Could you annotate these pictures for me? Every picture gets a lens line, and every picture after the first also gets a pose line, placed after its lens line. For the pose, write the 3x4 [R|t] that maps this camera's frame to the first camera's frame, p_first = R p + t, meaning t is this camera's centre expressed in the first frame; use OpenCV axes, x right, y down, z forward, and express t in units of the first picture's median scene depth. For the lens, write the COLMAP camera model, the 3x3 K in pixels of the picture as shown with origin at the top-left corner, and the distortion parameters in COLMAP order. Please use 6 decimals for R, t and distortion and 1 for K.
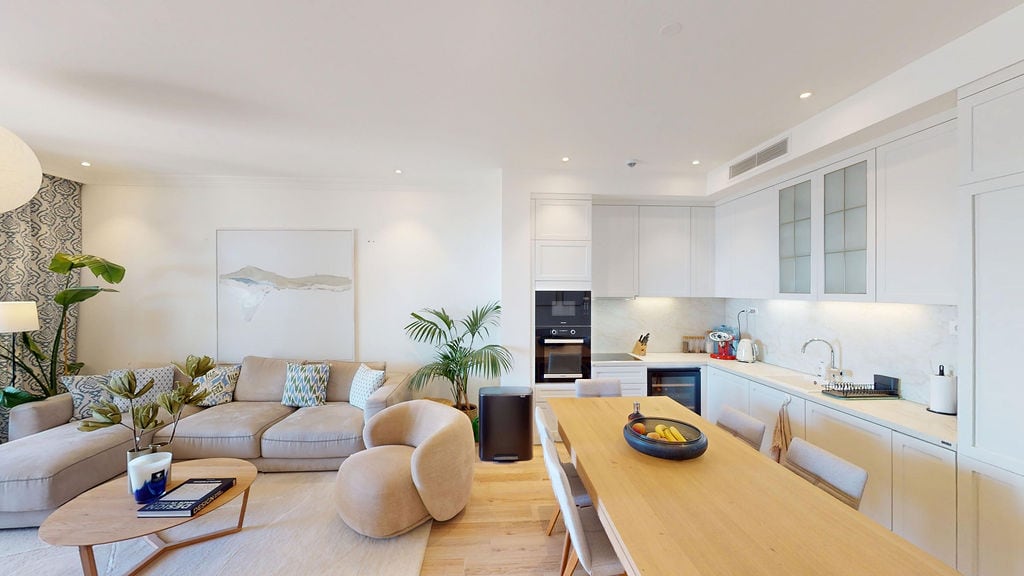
lens RADIAL K [[373.7, 0, 493.0], [0, 373.7, 293.7], [0, 0, 1]] dist [-0.000893, 0.000818]
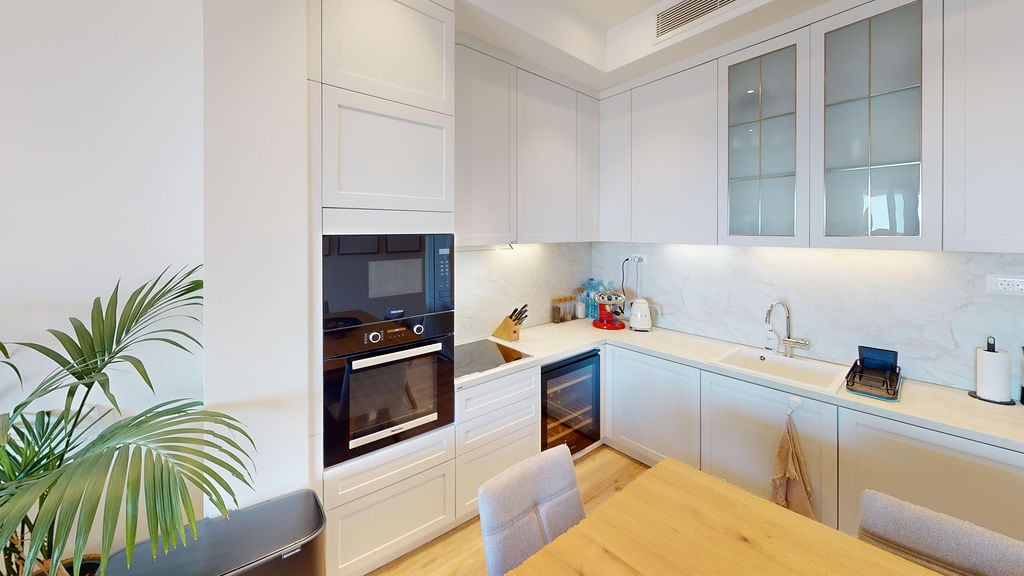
lens RADIAL K [[382.3, 0, 524.1], [0, 382.3, 292.1], [0, 0, 1]] dist [-0.006383, -0.000297]
pose [[0.769203, -0.103218, 0.630613, 0.033316], [0.011185, 0.988891, 0.148219, -0.005002], [-0.638906, -0.106957, 0.761813, 0.588995]]
